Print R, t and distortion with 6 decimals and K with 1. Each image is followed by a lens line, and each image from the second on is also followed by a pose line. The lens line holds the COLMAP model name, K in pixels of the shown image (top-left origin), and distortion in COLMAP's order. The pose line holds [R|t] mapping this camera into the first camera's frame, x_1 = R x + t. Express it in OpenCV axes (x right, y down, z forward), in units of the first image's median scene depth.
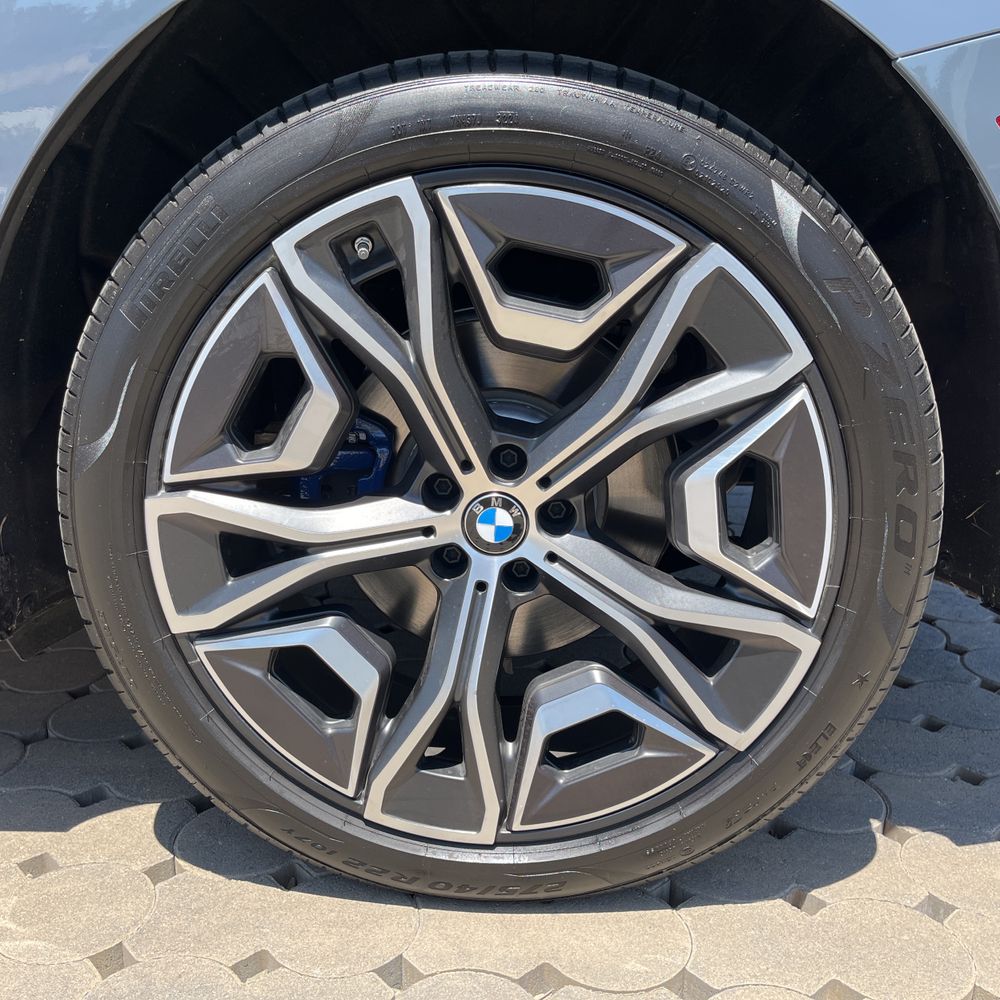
lens RADIAL K [[1033.5, 0, 490.4], [0, 1033.5, 512.6], [0, 0, 1]] dist [0.024178, 0.000000]
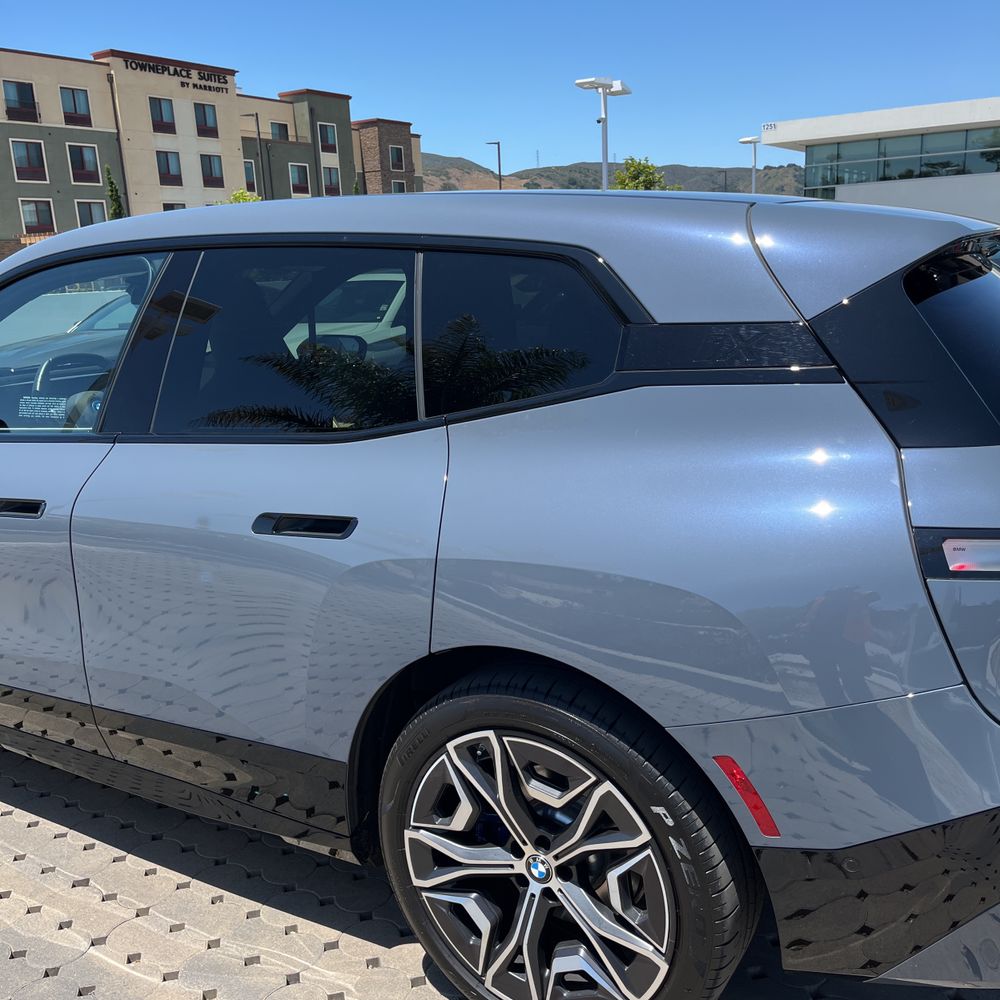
lens RADIAL K [[1033.5, 0, 505.1], [0, 1033.5, 500.5], [0, 0, 1]] dist [0.024178, 0.000000]
pose [[0.866001, 0.053101, -0.497215, 1.018687], [-0.073921, 0.997015, -0.022270, -0.732497], [0.494548, 0.056040, 0.867342, -1.013925]]
